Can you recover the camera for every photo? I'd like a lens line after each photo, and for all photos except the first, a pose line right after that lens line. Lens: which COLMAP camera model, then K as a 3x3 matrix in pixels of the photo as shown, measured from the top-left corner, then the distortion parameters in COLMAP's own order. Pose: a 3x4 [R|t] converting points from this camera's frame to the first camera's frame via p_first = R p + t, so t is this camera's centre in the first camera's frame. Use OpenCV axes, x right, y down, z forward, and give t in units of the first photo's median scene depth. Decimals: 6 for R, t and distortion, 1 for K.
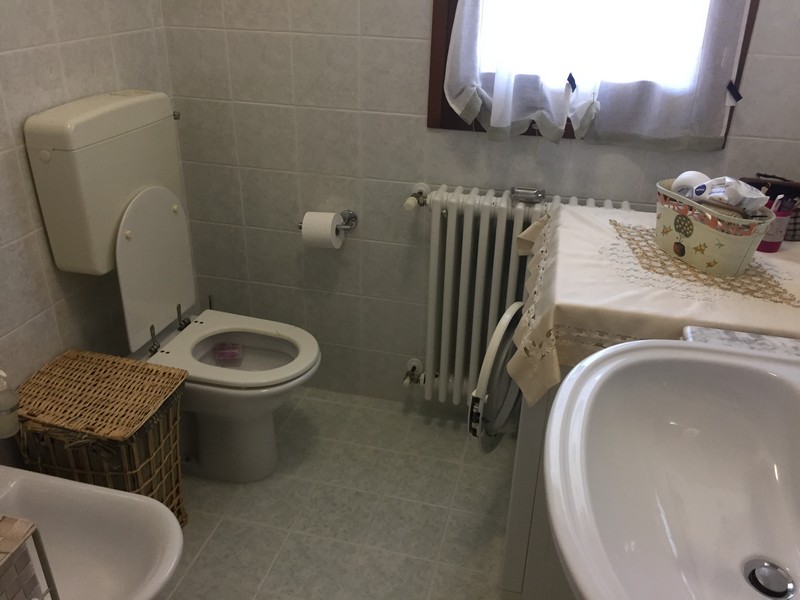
lens RADIAL K [[682.5, 0, 395.5], [0, 682.5, 300.4], [0, 0, 1]] dist [0.034506, -0.031046]
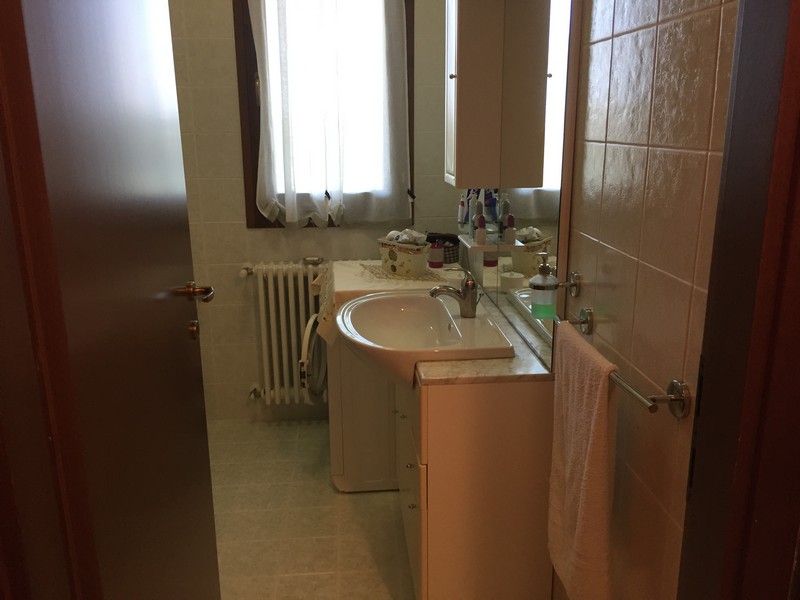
lens RADIAL K [[682.5, 0, 401.8], [0, 682.5, 300.9], [0, 0, 1]] dist [0.034506, -0.031046]
pose [[0.942600, -0.109110, 0.315595, -0.153296], [0.173352, 0.967669, -0.183207, 0.305405], [-0.285402, 0.227400, 0.931040, -0.648310]]
